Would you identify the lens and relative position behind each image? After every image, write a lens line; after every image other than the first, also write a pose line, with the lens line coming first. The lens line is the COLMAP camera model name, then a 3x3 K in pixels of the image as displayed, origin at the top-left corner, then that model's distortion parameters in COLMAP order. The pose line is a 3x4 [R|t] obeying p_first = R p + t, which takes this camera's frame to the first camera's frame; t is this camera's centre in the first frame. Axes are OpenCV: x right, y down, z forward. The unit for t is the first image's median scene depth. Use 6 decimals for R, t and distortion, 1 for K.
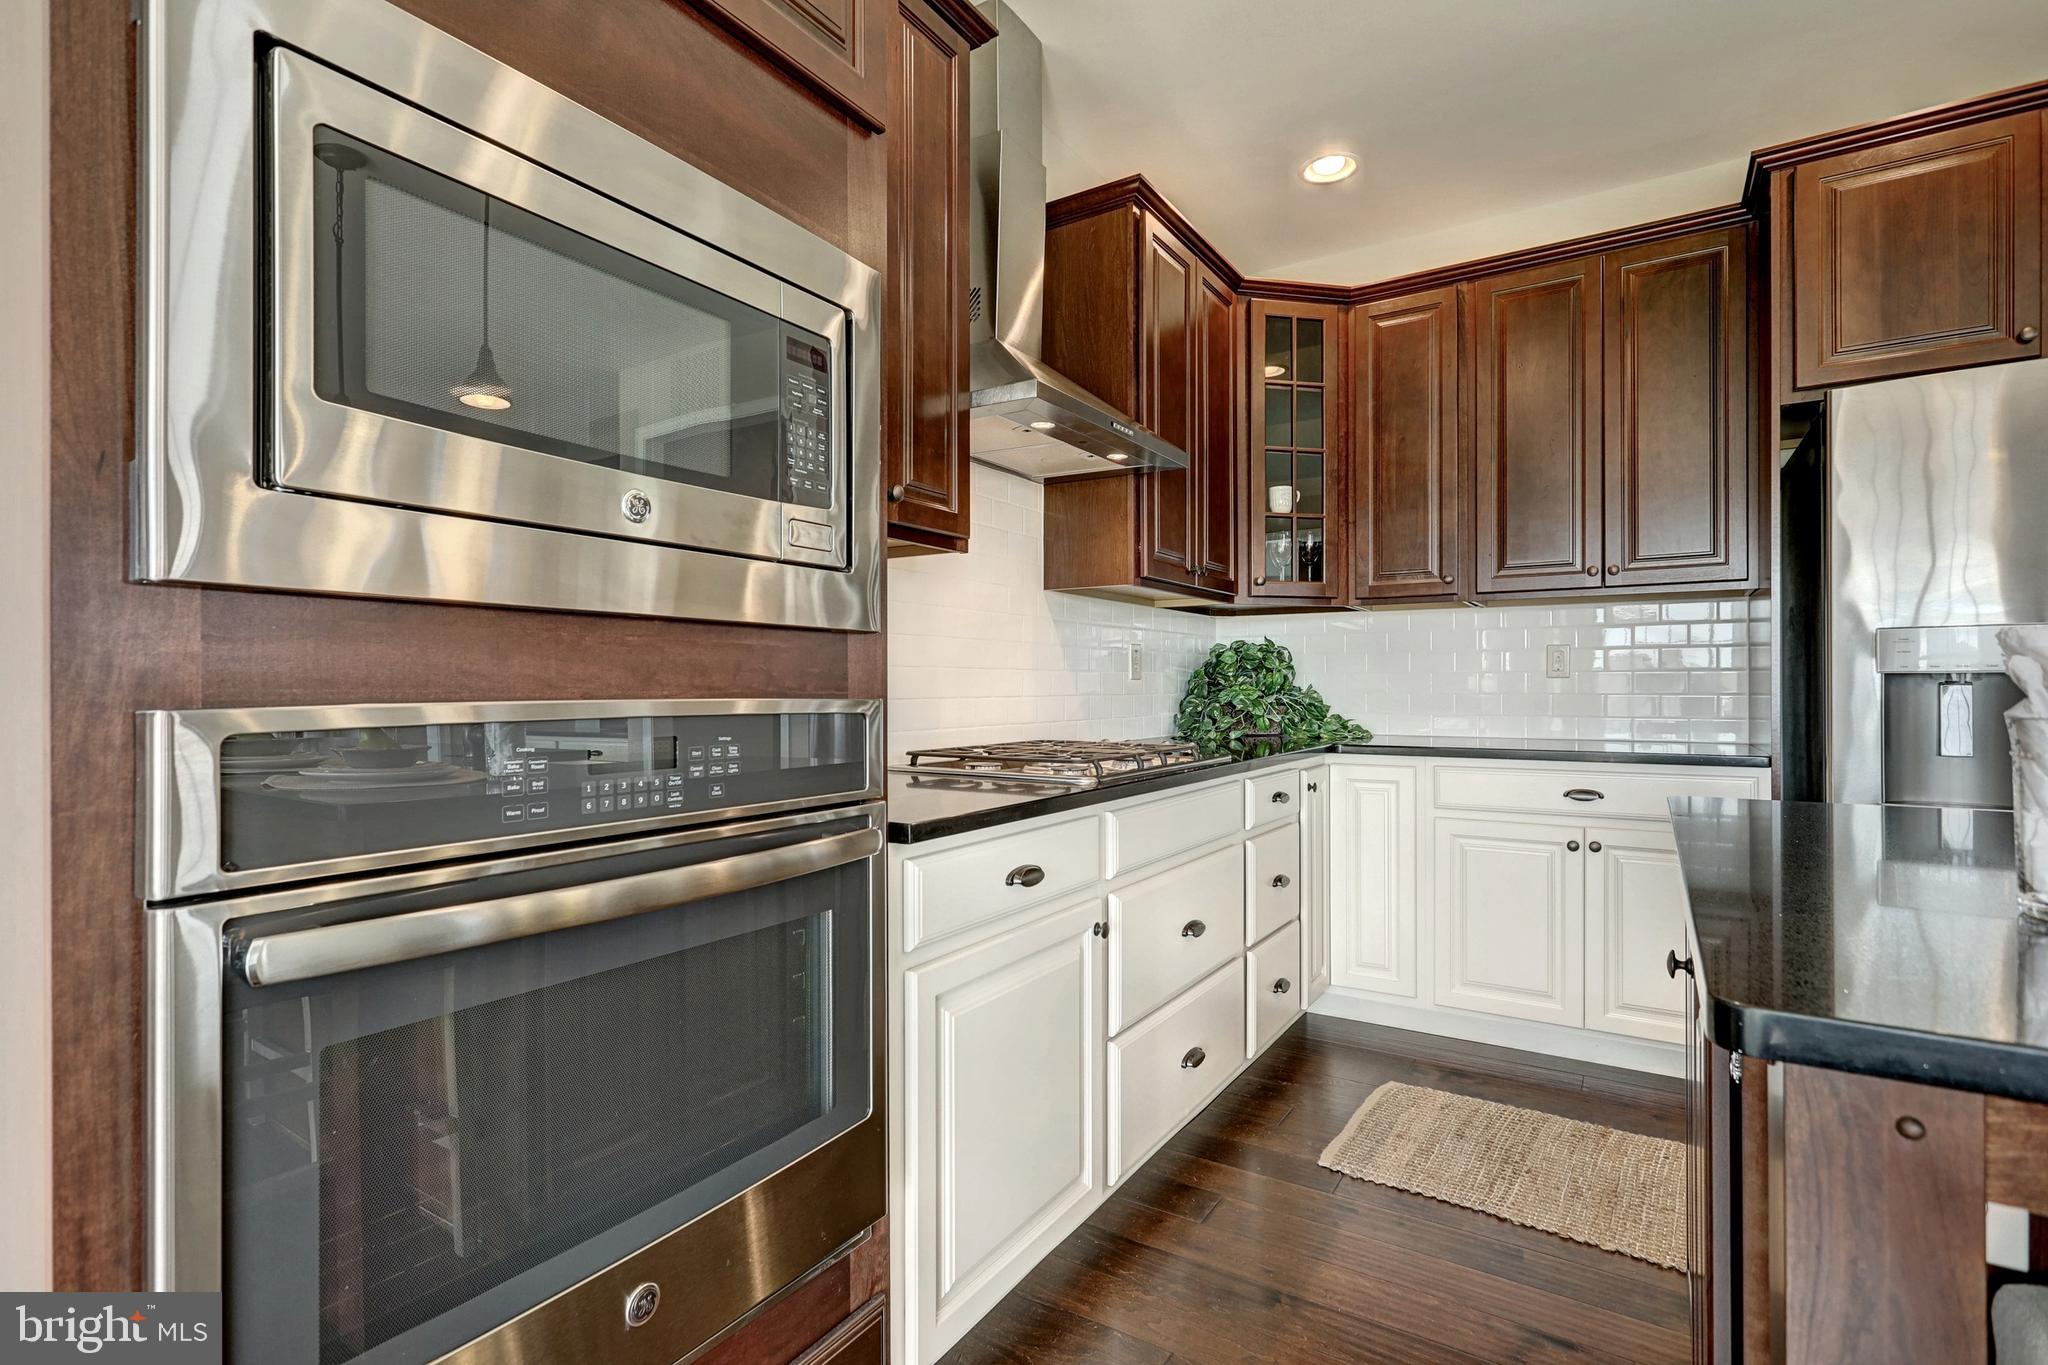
lens RADIAL K [[967.9, 0, 1013.3], [0, 967.9, 689.4], [0, 0, 1]] dist [-0.002918, 0.001449]
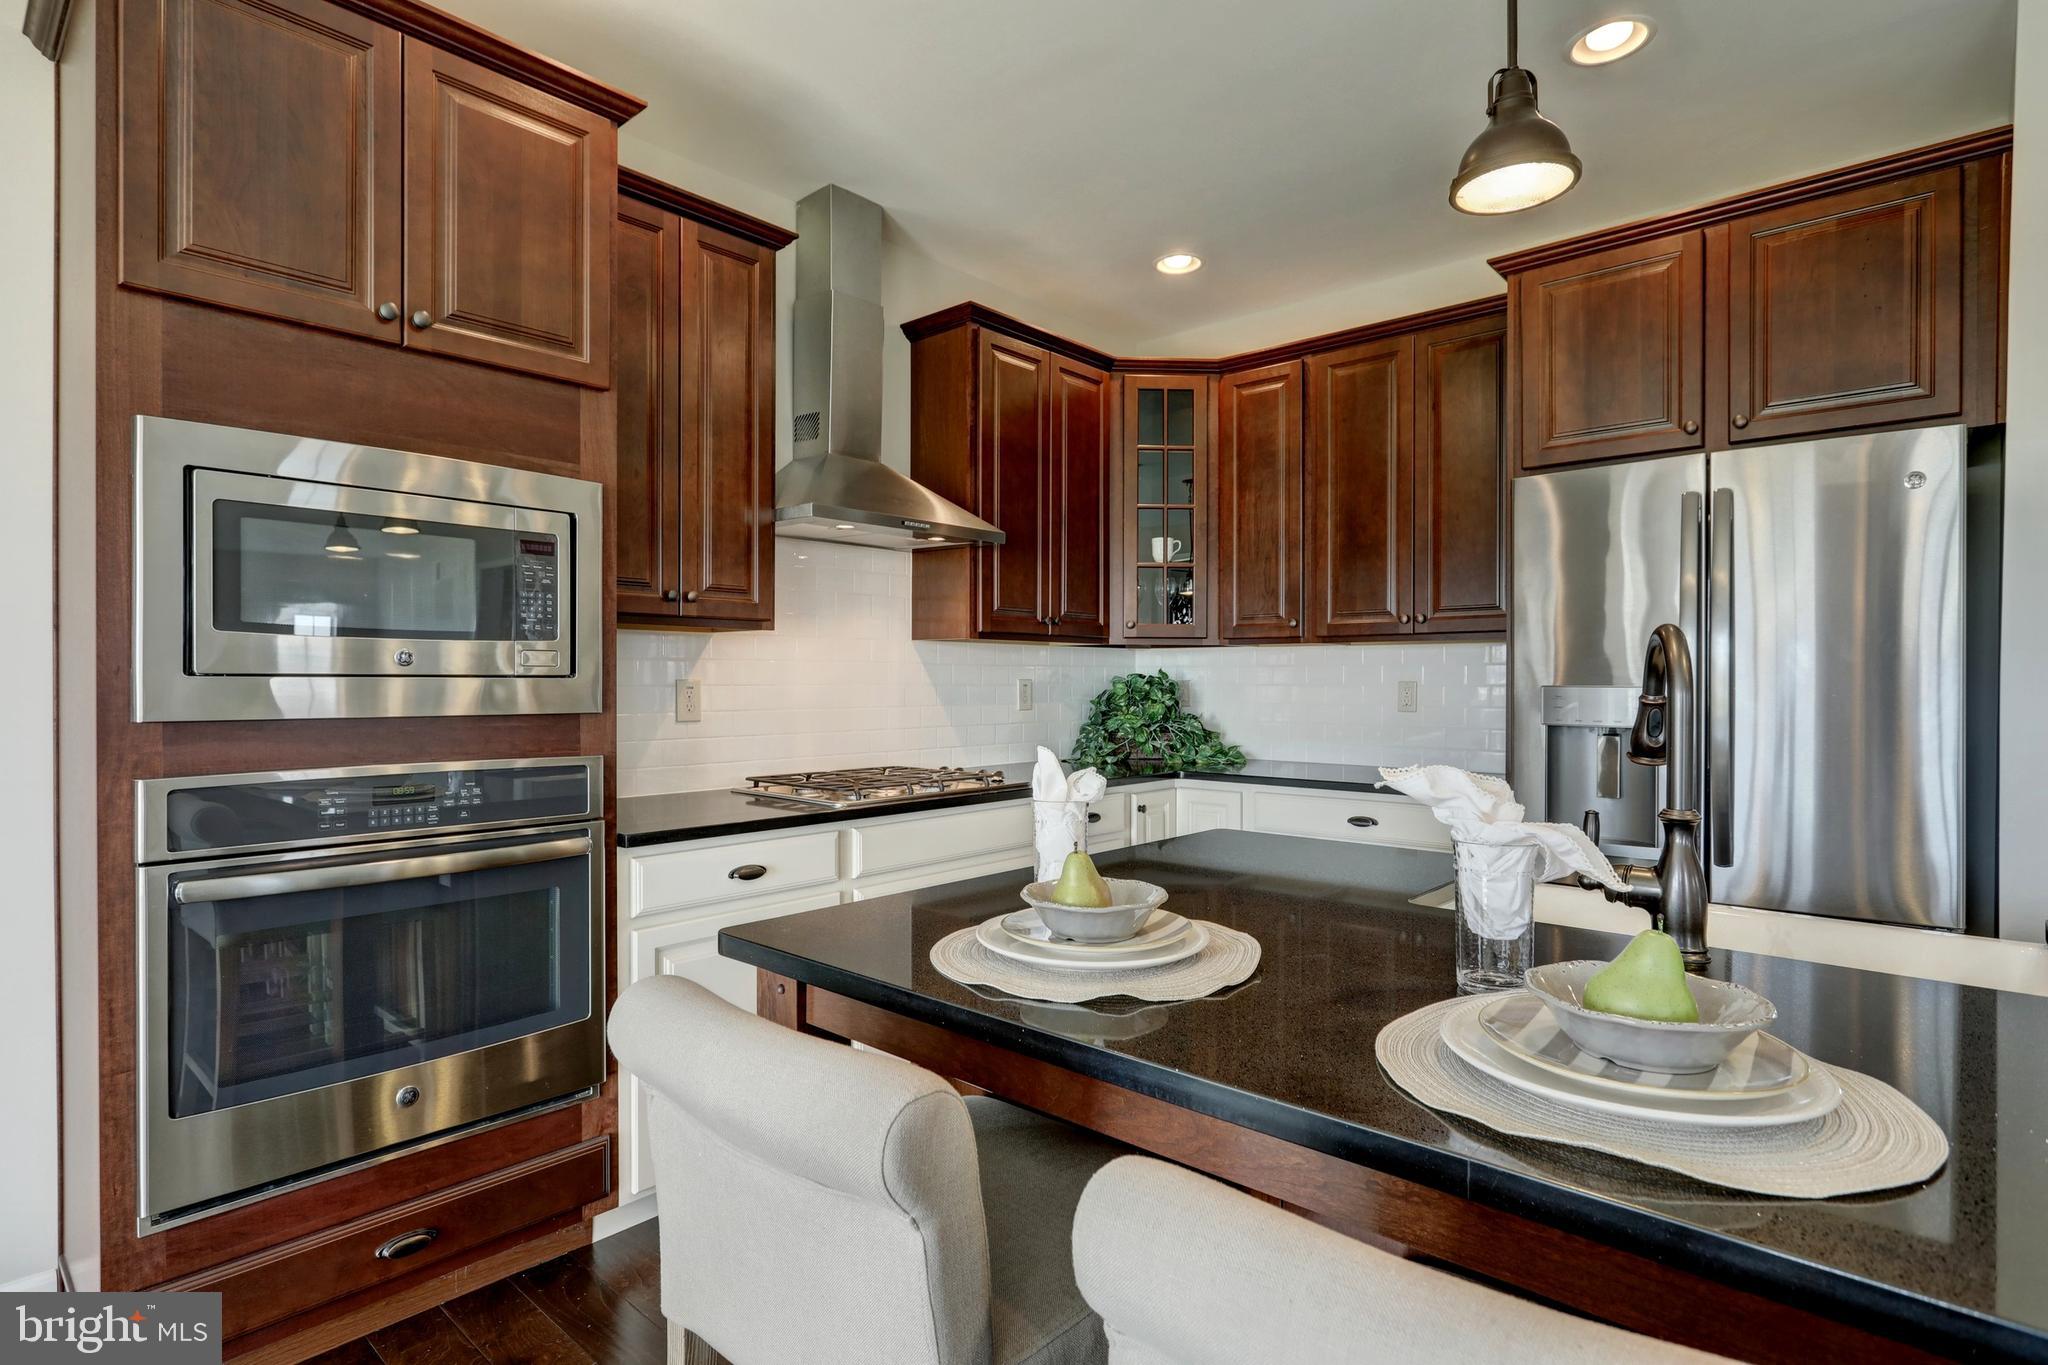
lens RADIAL K [[1021.2, 0, 1013.0], [0, 1021.2, 689.1], [0, 0, 1]] dist [-0.027035, 0.009129]
pose [[0.987257, 0.004824, -0.159061, 0.398807], [-0.003676, 0.999965, 0.007510, -0.057250], [0.159091, -0.006829, 0.987240, -0.264081]]
